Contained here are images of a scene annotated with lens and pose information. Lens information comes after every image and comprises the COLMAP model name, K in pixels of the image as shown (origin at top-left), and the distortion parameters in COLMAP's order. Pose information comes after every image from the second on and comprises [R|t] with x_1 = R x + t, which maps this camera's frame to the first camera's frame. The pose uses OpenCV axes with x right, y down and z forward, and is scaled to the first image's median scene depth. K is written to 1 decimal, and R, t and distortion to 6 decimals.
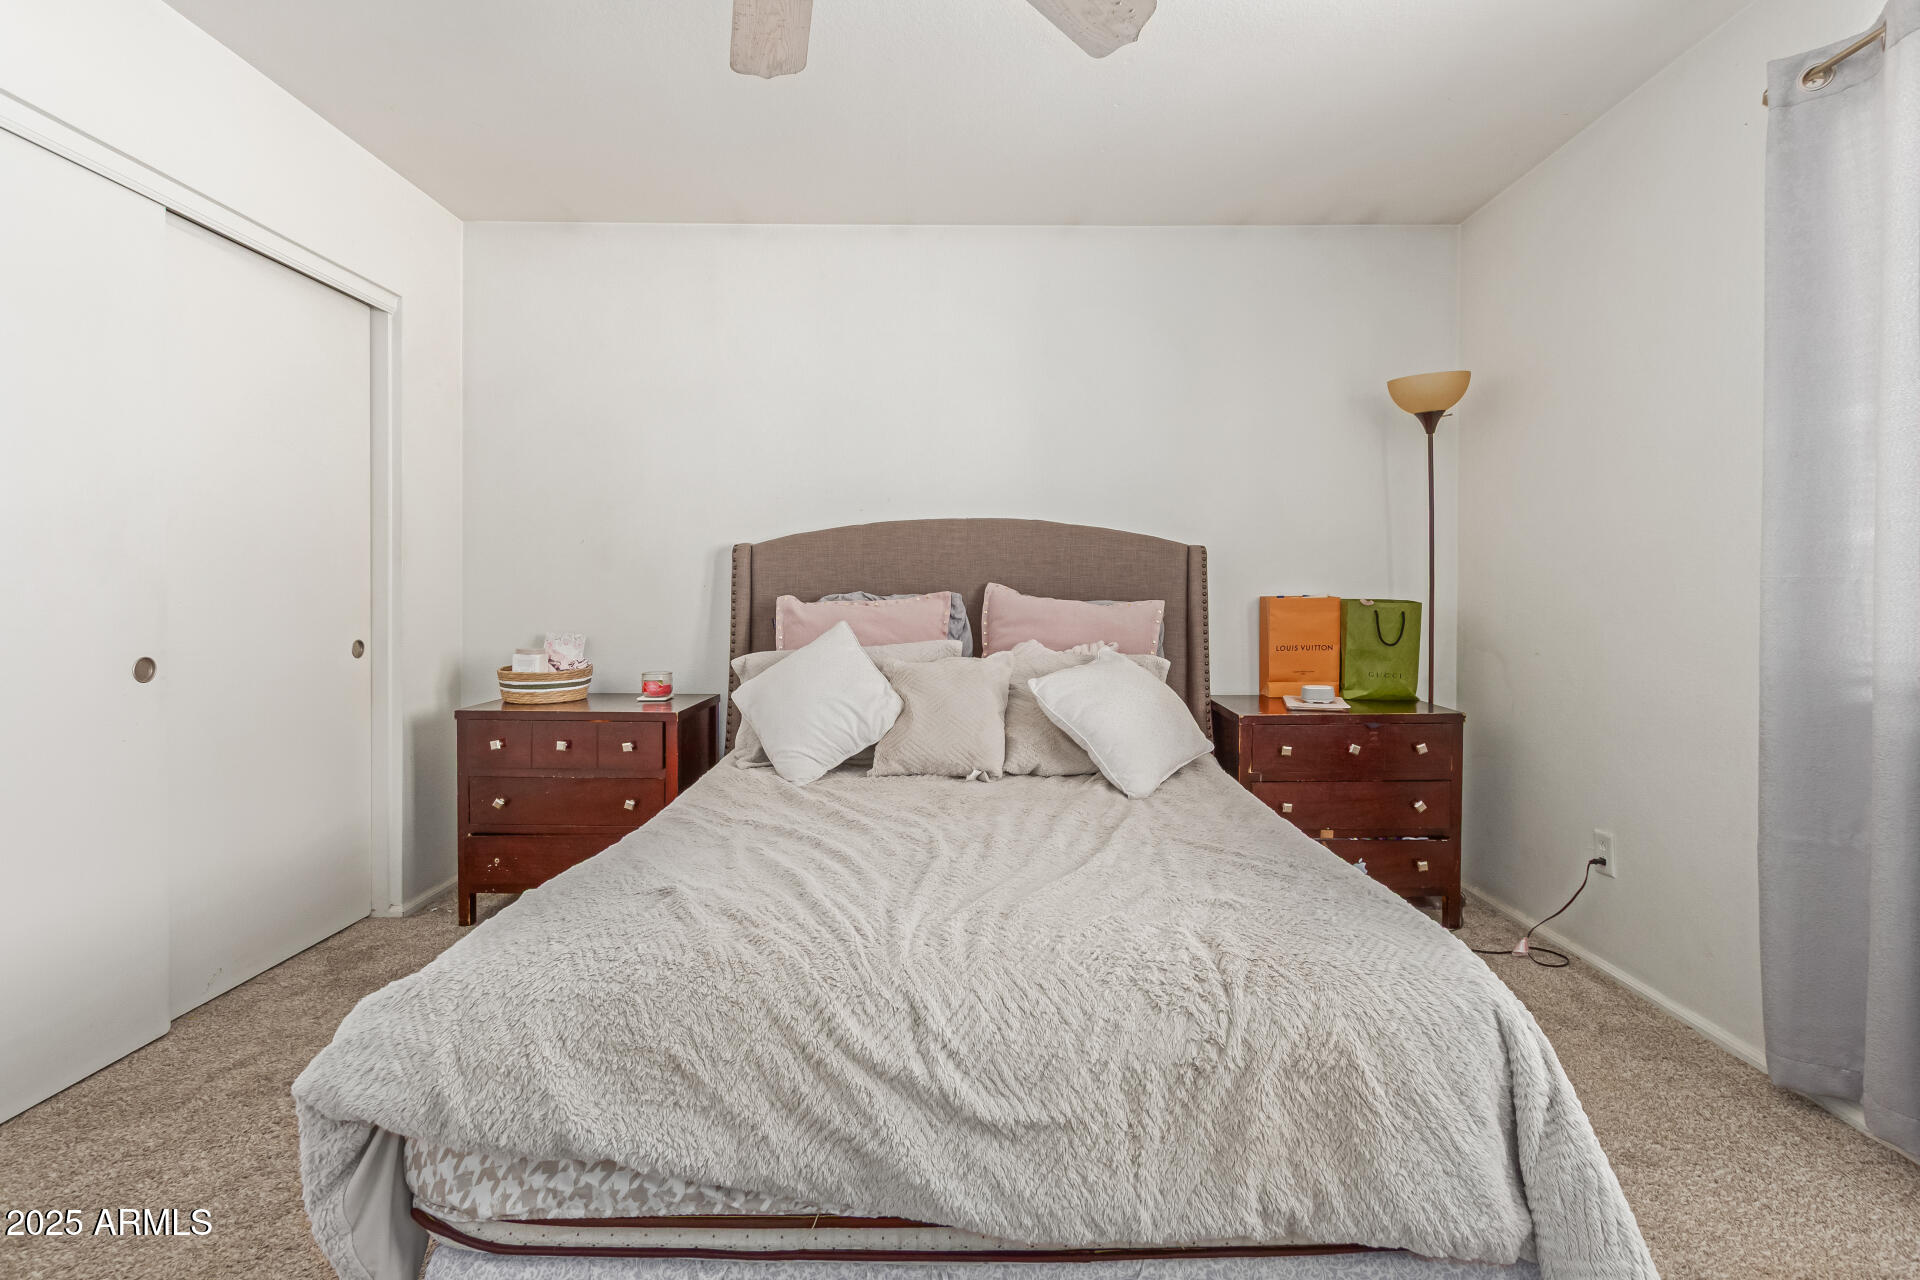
lens RADIAL K [[878.7, 0, 963.6], [0, 878.7, 606.7], [0, 0, 1]] dist [0.009042, -0.004124]
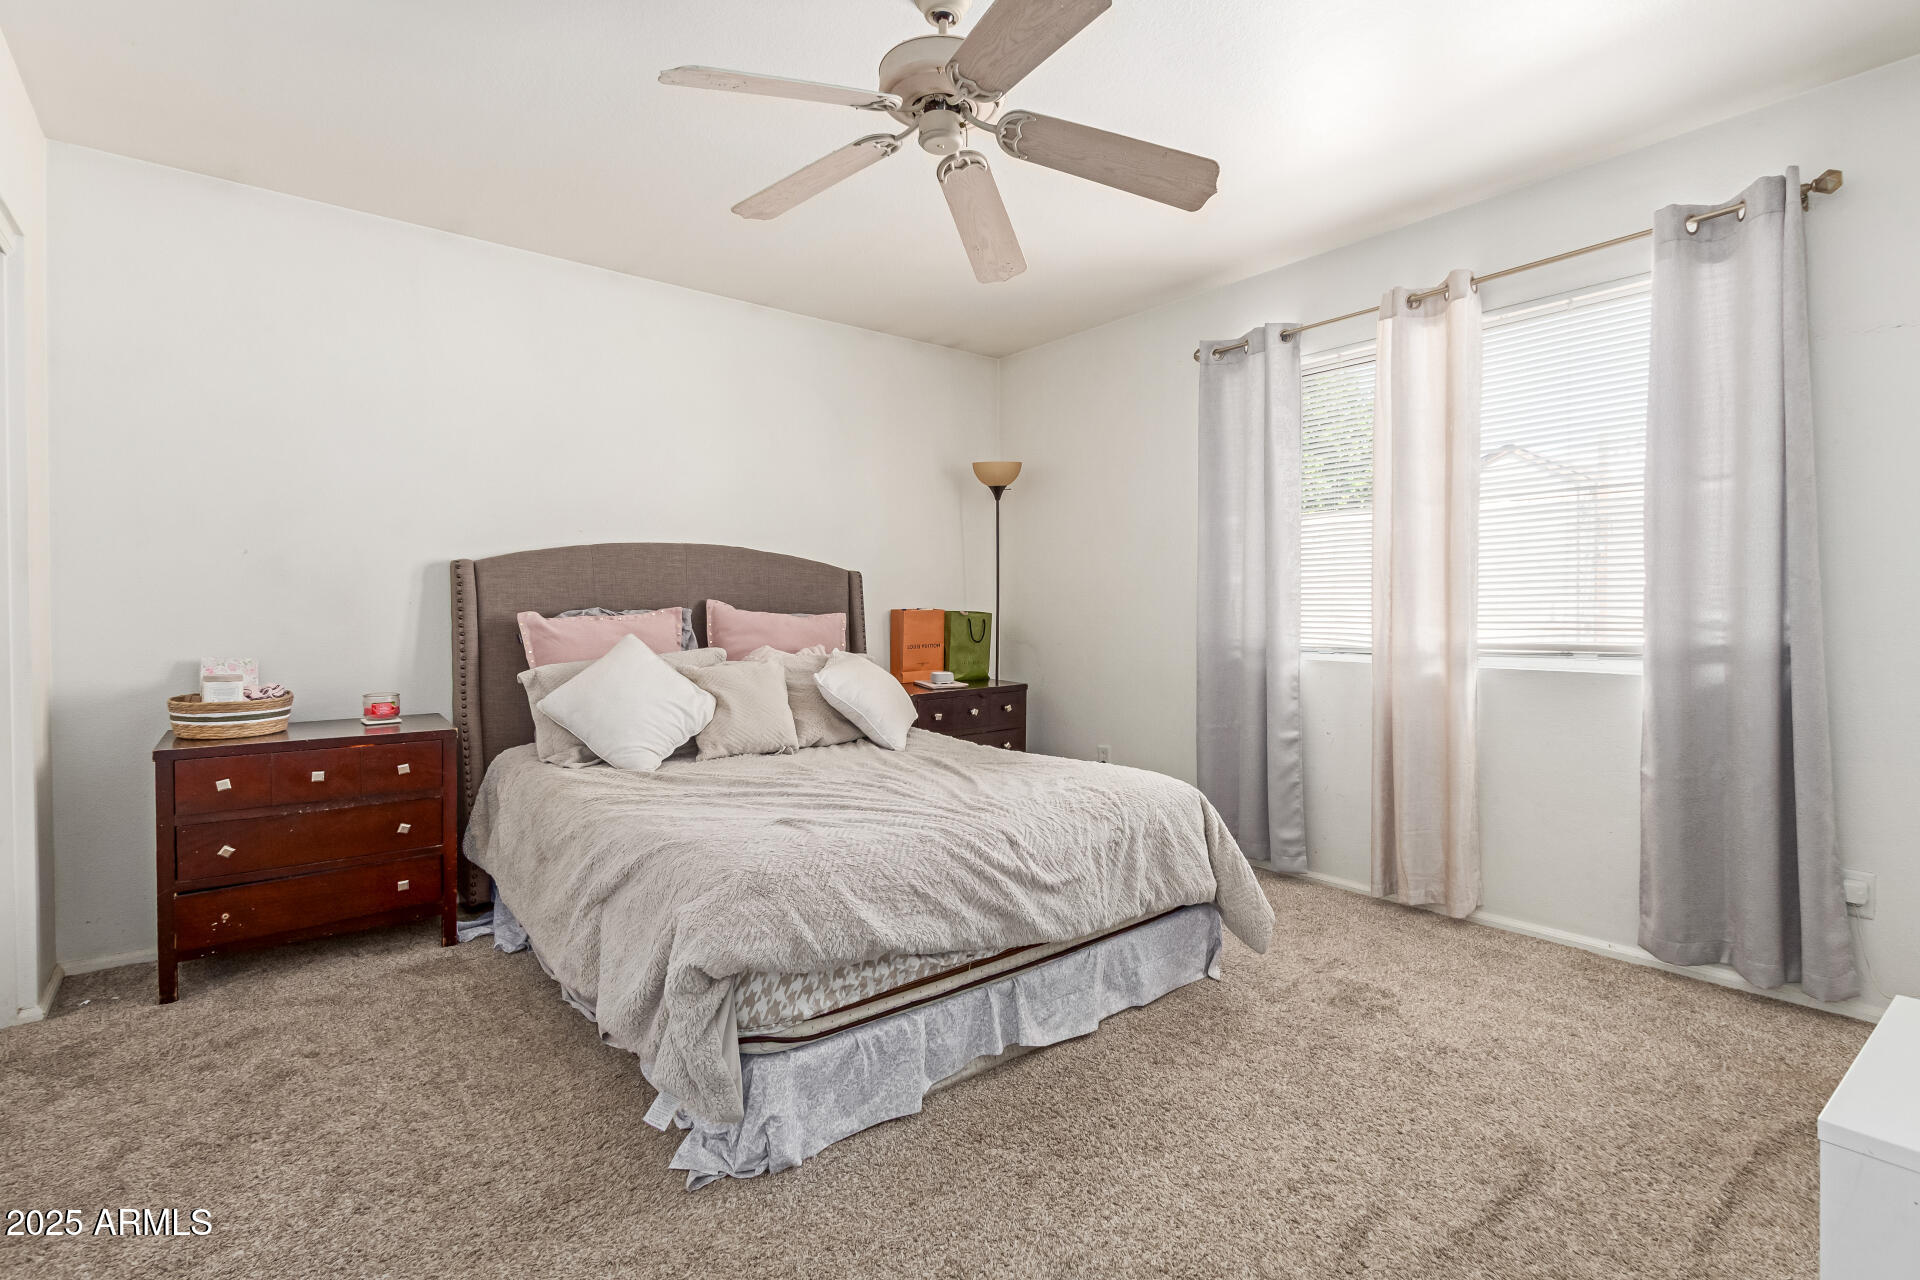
lens RADIAL K [[878.7, 0, 953.6], [0, 878.7, 630.6], [0, 0, 1]] dist [0.009042, -0.004124]
pose [[0.784061, -0.021861, 0.620299, -0.570521], [0.013085, 0.999740, 0.018693, -0.004162], [-0.620546, -0.006540, 0.784143, -0.161062]]
